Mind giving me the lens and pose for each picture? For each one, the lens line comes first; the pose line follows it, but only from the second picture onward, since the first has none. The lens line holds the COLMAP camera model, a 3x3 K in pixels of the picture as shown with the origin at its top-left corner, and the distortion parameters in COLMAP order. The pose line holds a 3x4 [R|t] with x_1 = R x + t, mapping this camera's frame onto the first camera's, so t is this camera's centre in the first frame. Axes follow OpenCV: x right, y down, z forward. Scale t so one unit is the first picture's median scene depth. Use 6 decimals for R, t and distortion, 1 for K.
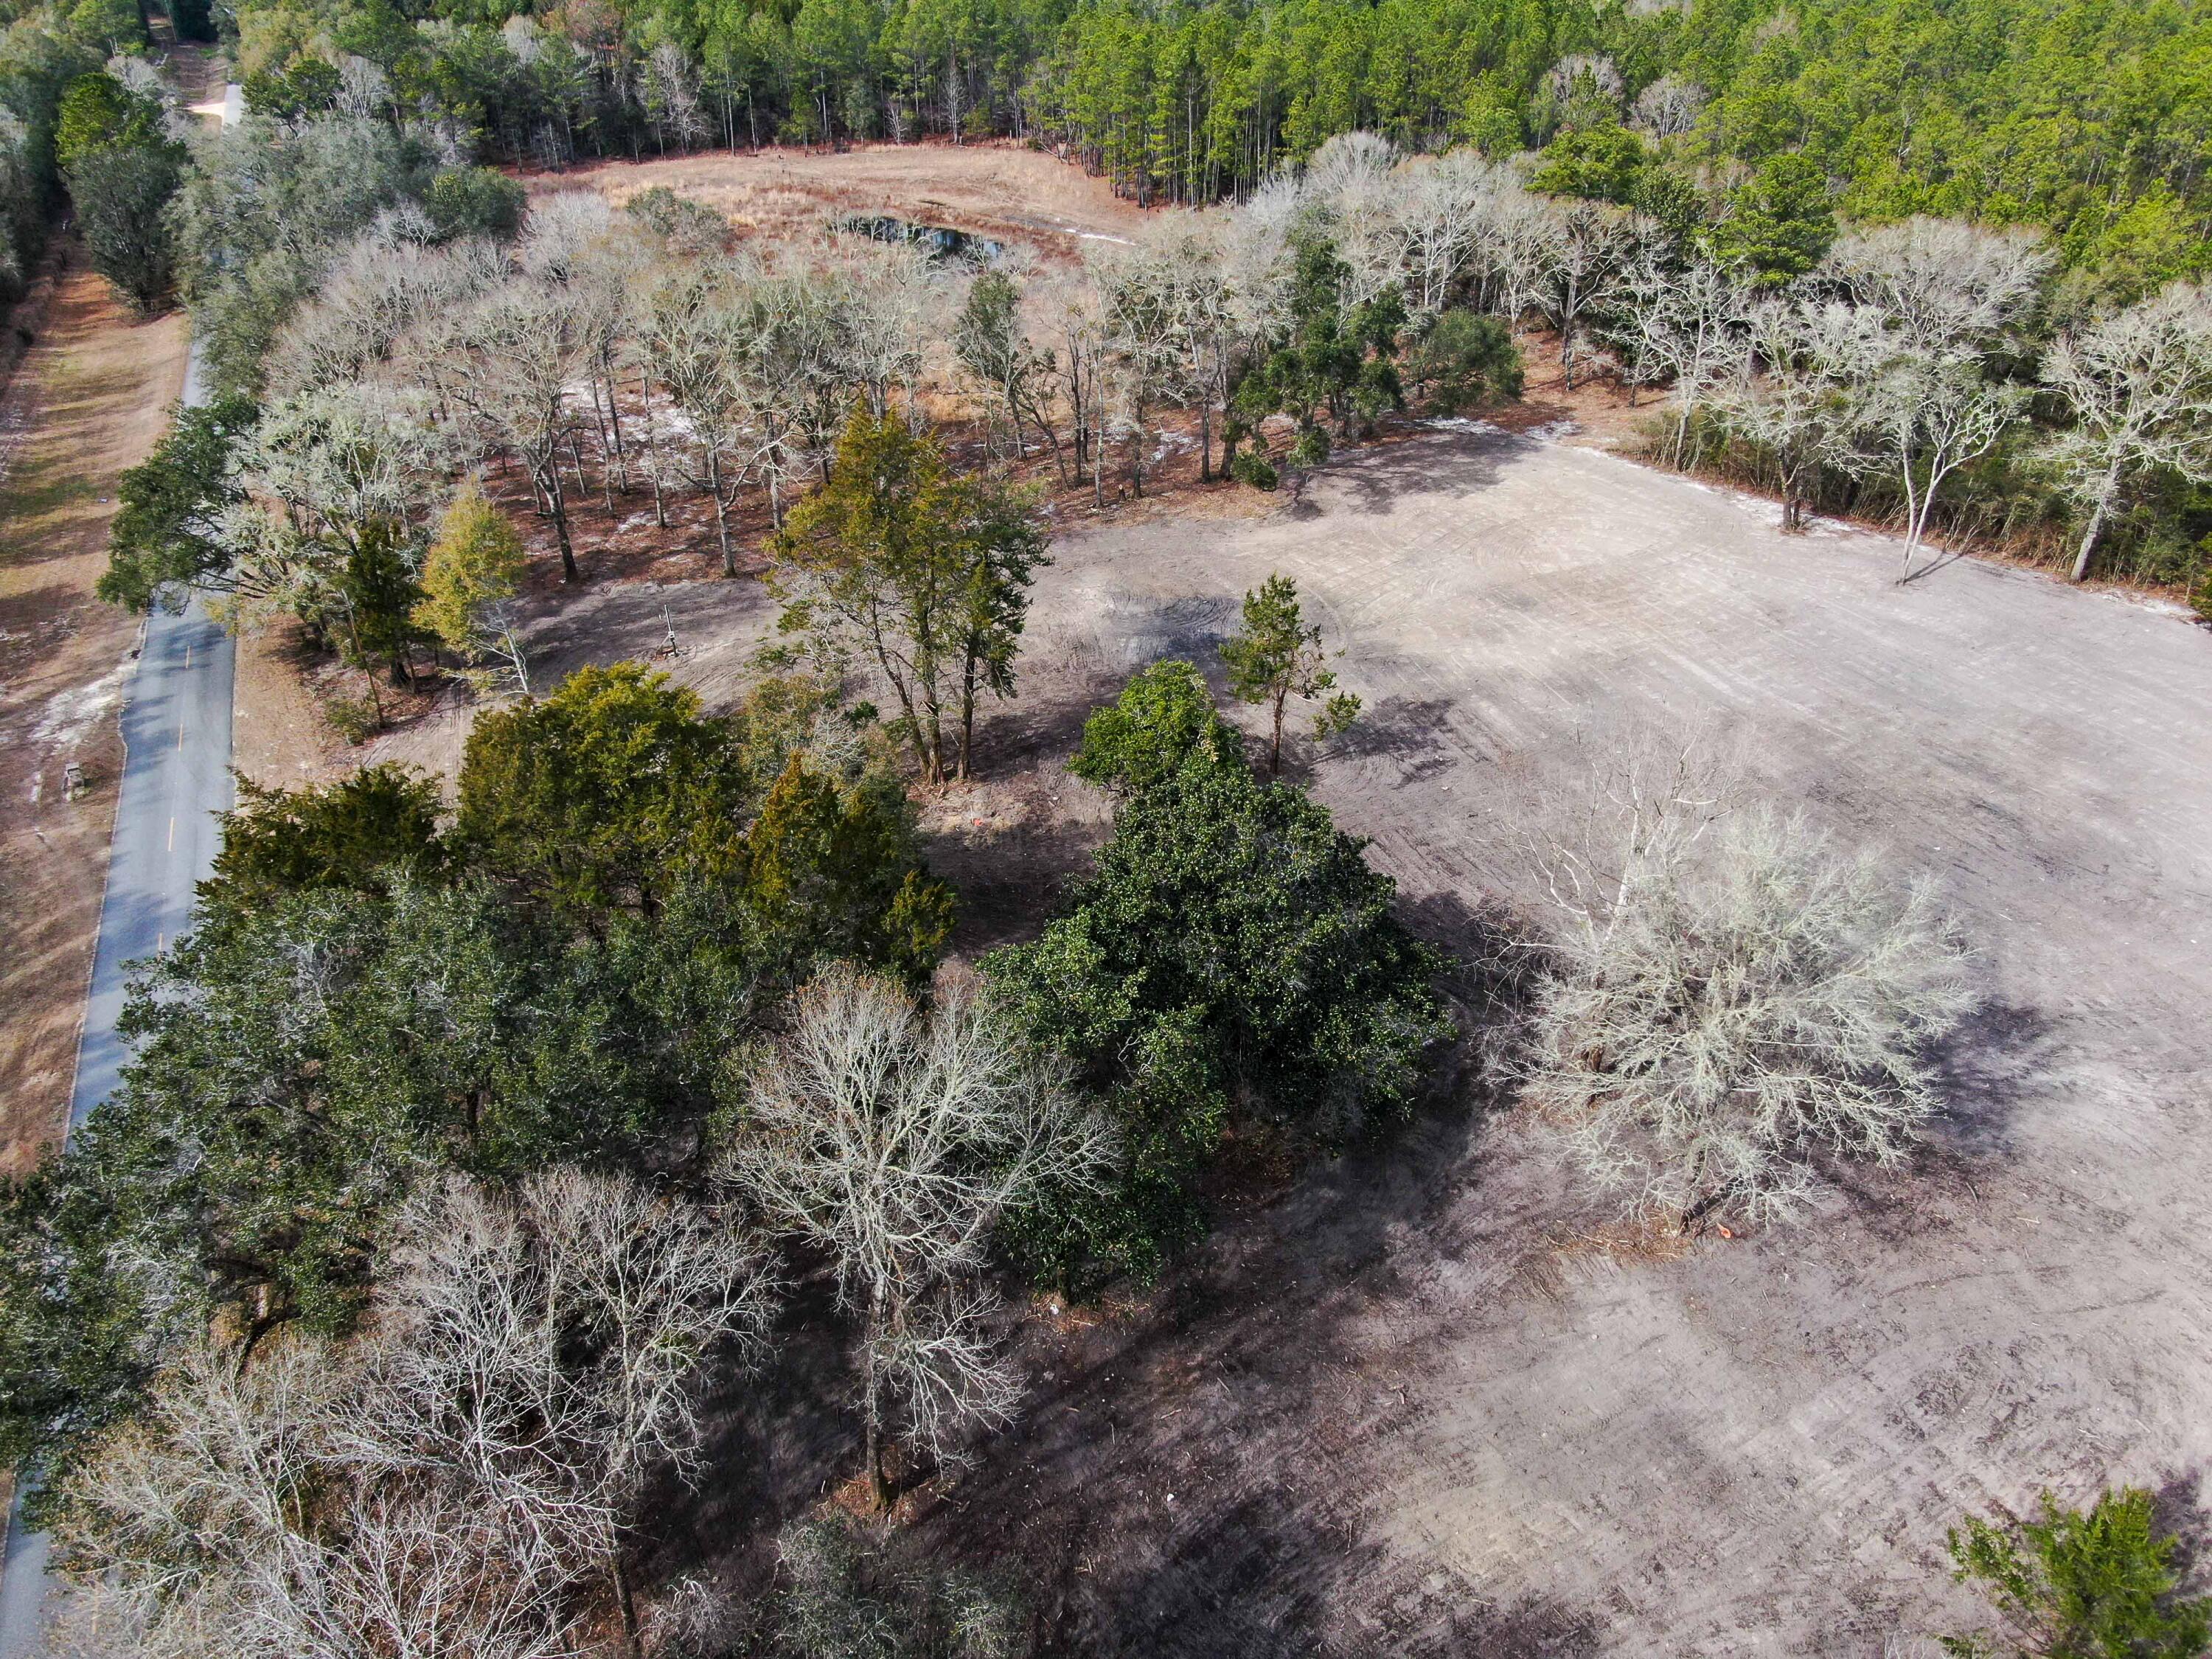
lens RADIAL K [[1600.9, 0, 1111.7], [0, 1600.9, 837.0], [0, 0, 1]] dist [-0.007072, -0.003099]
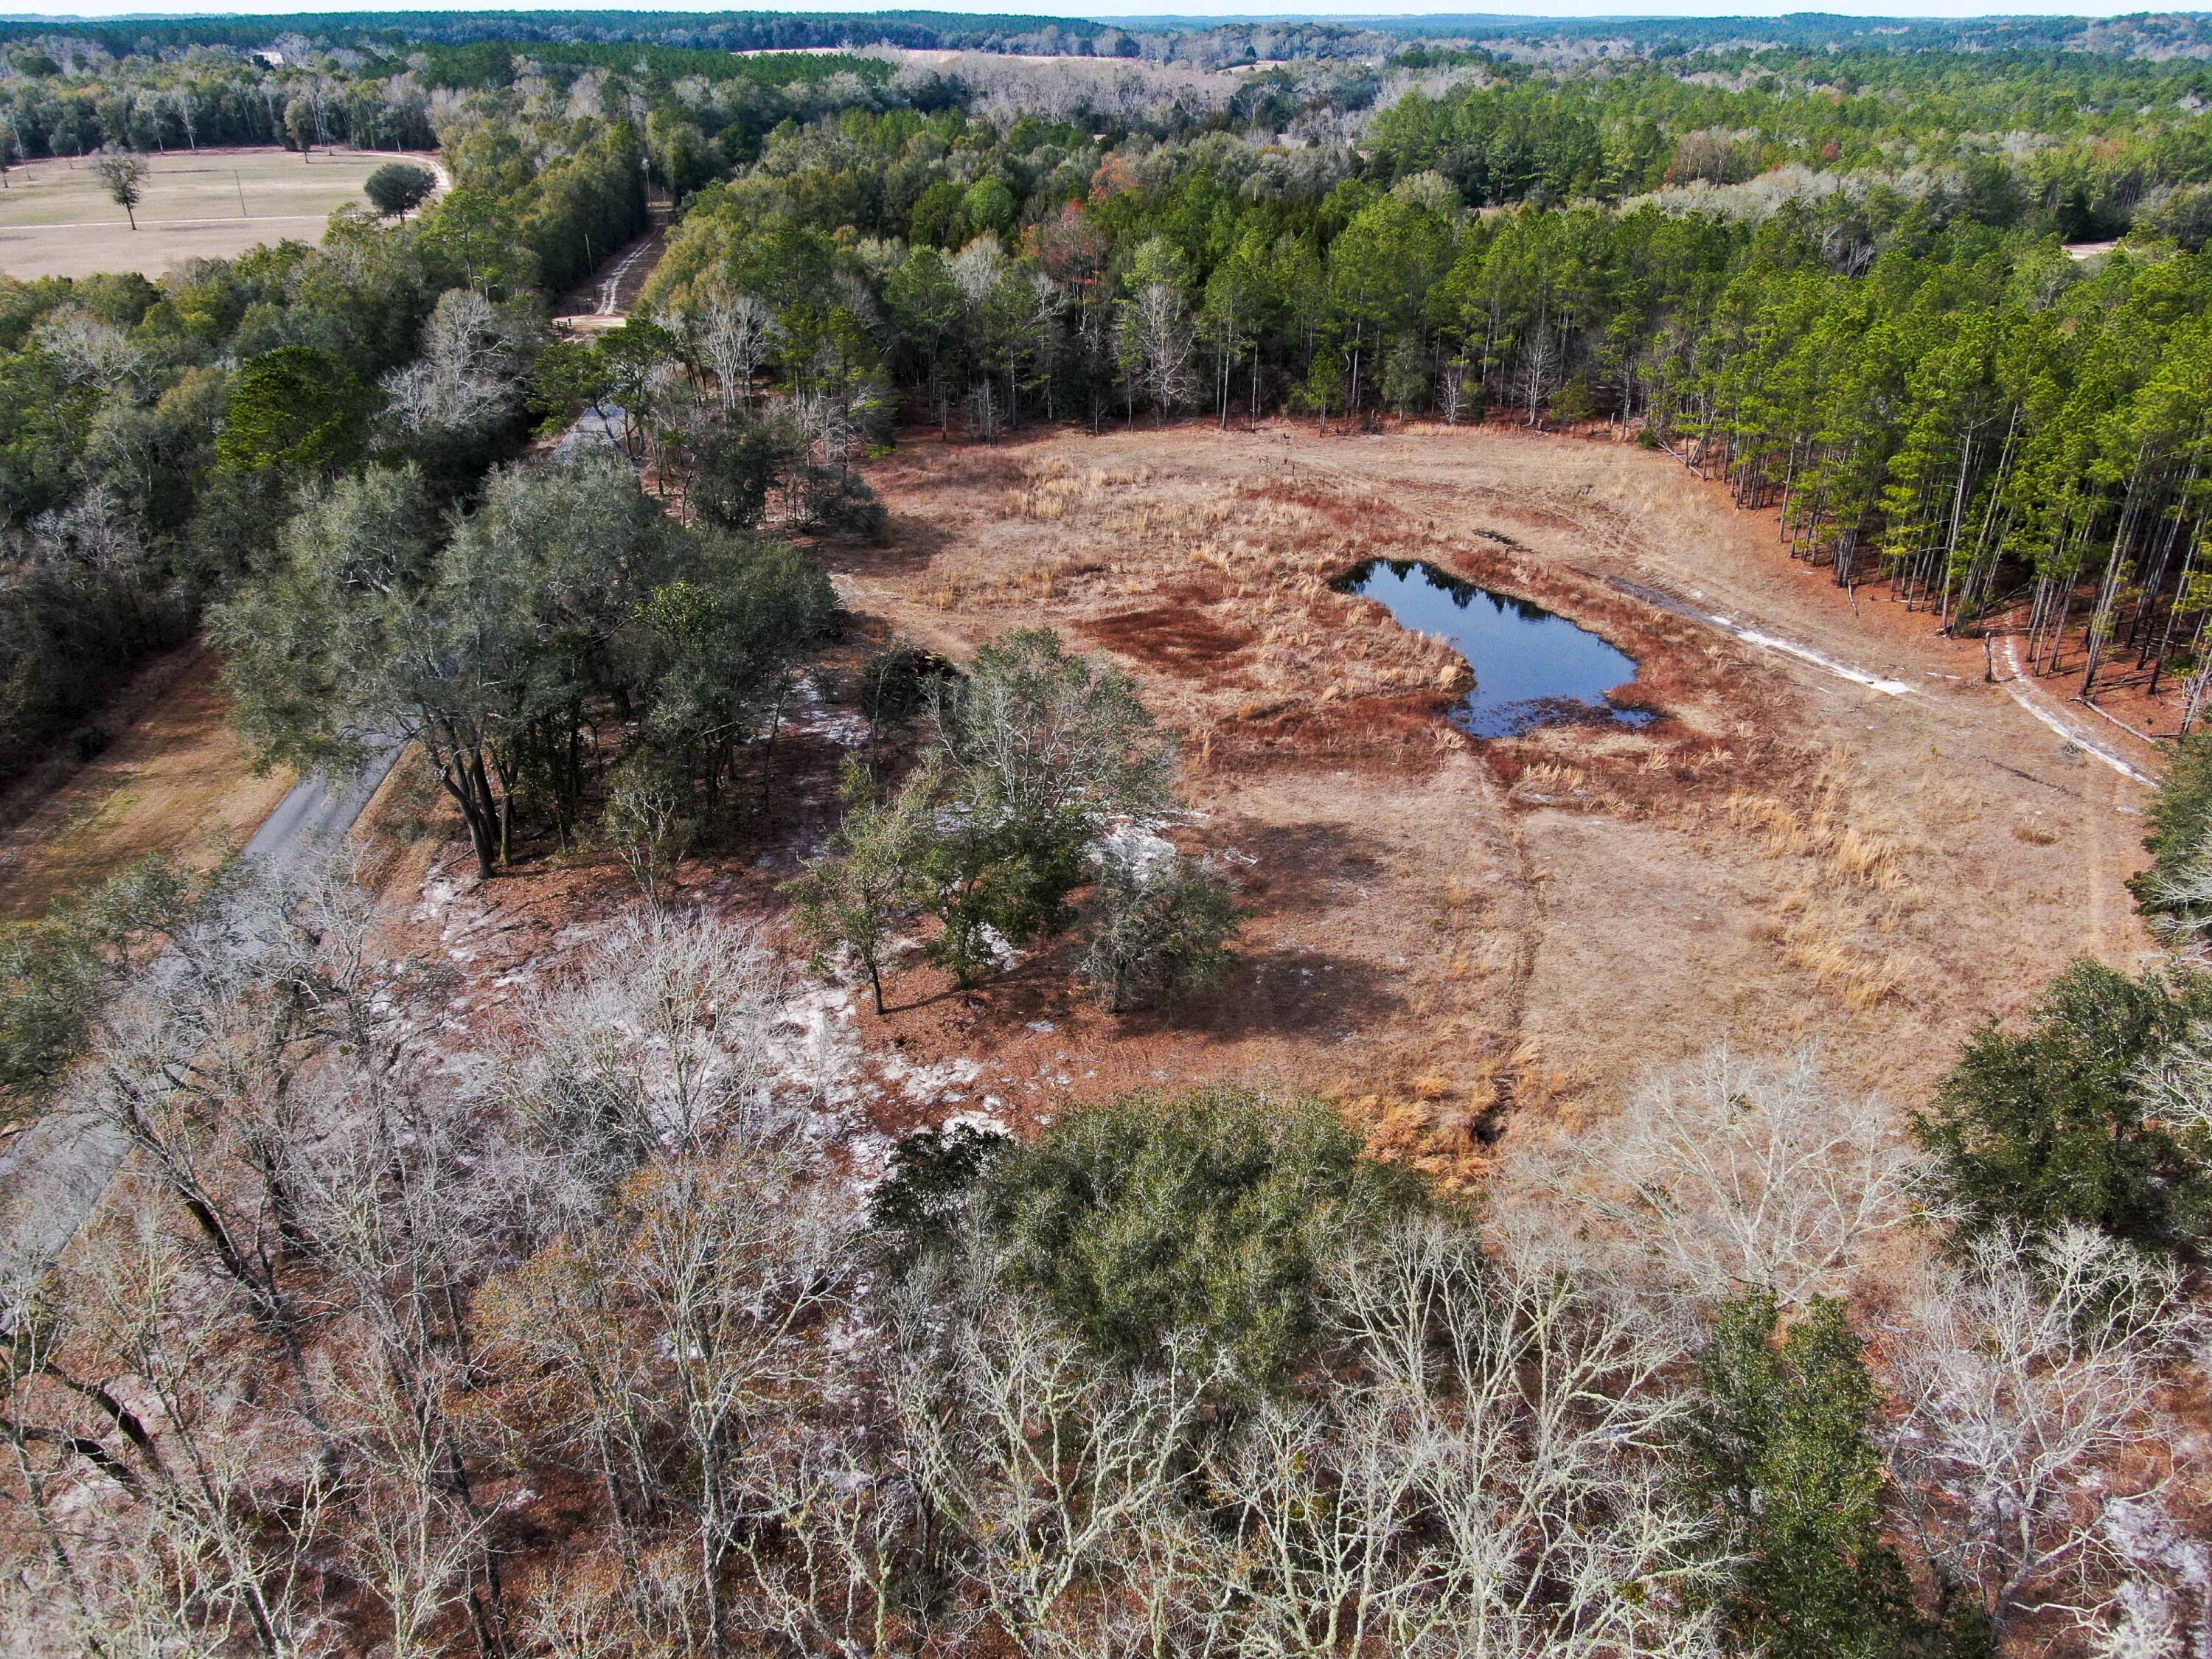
lens RADIAL K [[1600.9, 0, 1105.7], [0, 1600.9, 818.7], [0, 0, 1]] dist [-0.007072, -0.003099]
pose [[0.952258, 0.132456, -0.275064, -0.061716], [-0.158043, 0.984734, -0.072942, -0.187651], [0.261204, 0.112932, 0.958655, 0.299623]]
